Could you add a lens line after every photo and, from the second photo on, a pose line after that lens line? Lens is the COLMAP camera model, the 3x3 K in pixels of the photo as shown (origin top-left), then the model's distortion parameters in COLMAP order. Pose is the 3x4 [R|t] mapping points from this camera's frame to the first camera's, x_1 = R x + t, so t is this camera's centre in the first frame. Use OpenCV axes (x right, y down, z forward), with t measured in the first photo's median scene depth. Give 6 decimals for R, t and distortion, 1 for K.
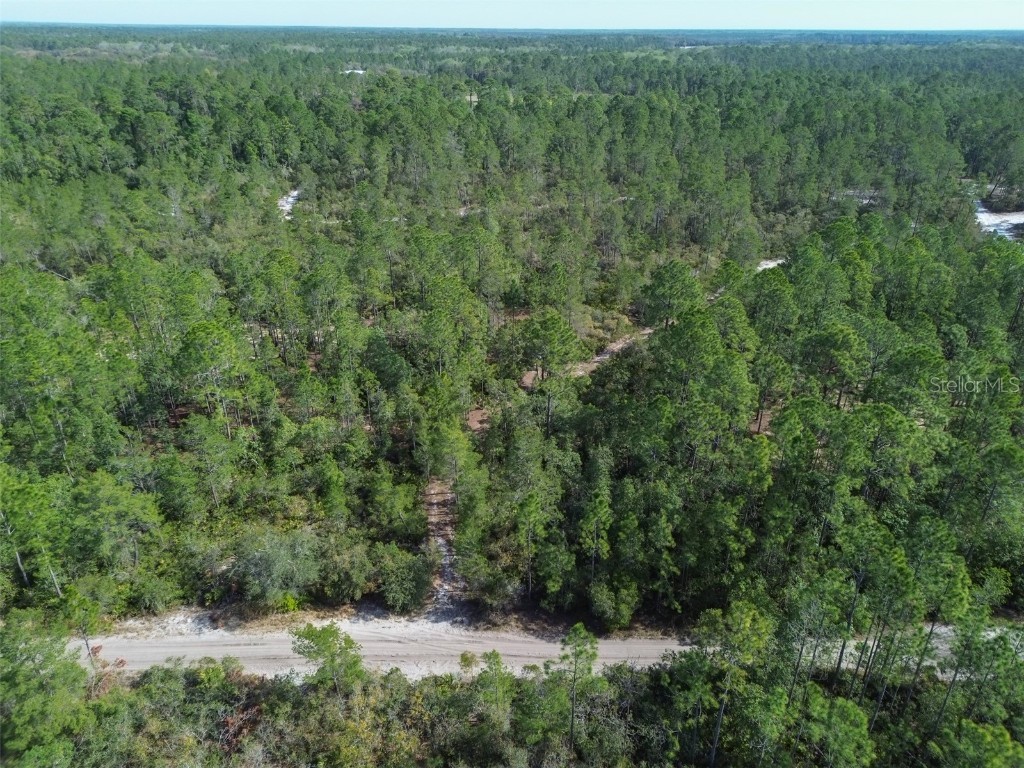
lens RADIAL K [[715.3, 0, 512.7], [0, 715.3, 391.6], [0, 0, 1]] dist [0.046539, -0.038925]
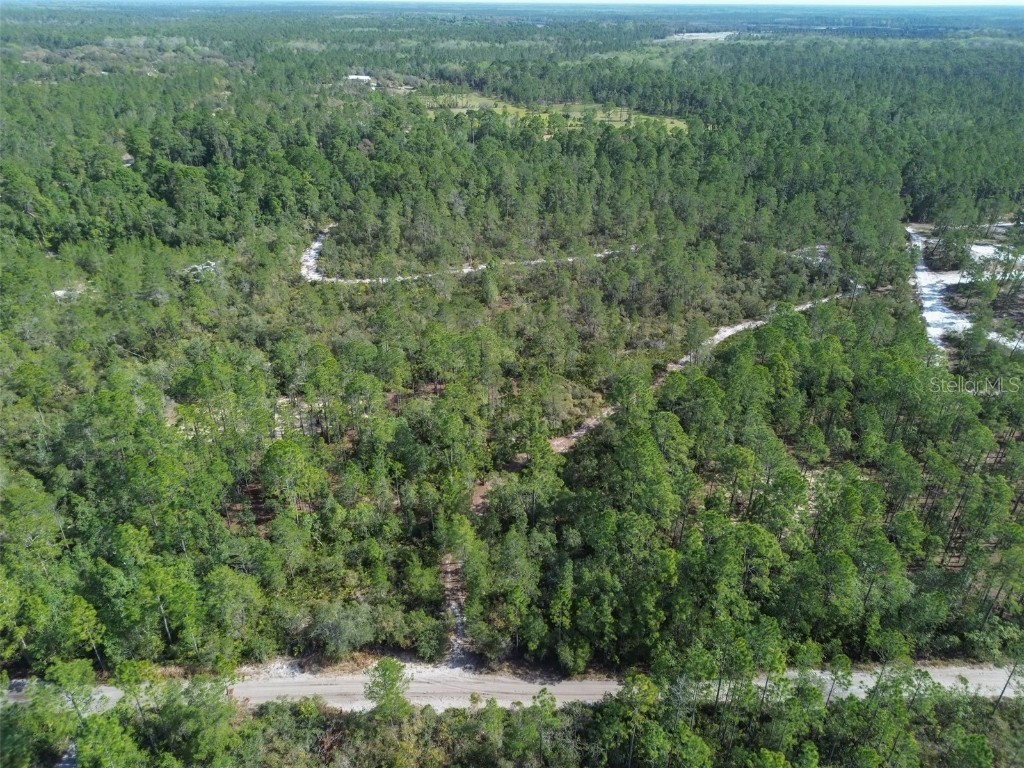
lens RADIAL K [[715.3, 0, 513.0], [0, 715.3, 392.1], [0, 0, 1]] dist [0.046539, -0.038925]
pose [[0.999996, 0.002168, 0.001544, 0.010954], [-0.002214, 0.999532, 0.030513, -0.251264], [-0.001478, -0.030516, 0.999533, -0.393076]]
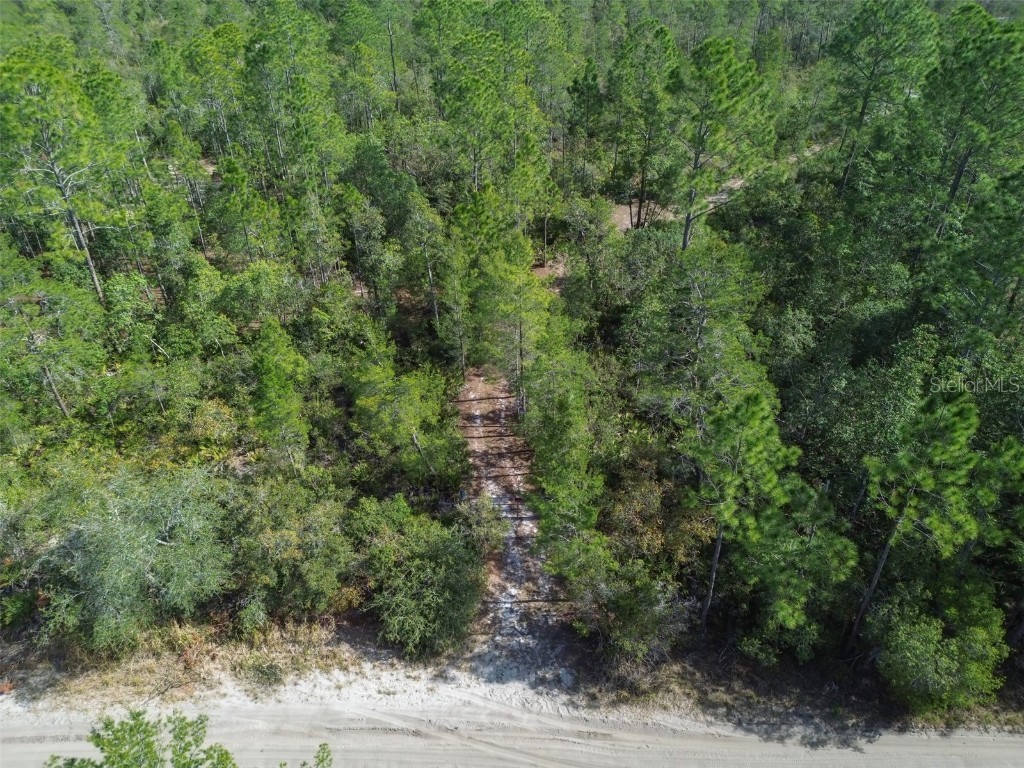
lens RADIAL K [[715.3, 0, 510.6], [0, 715.3, 388.8], [0, 0, 1]] dist [0.046539, -0.038925]
pose [[0.999775, 0.002114, -0.021095, -0.079287], [0.000243, 0.993808, 0.111111, 0.083160], [0.021199, -0.111091, 0.993584, 0.512692]]
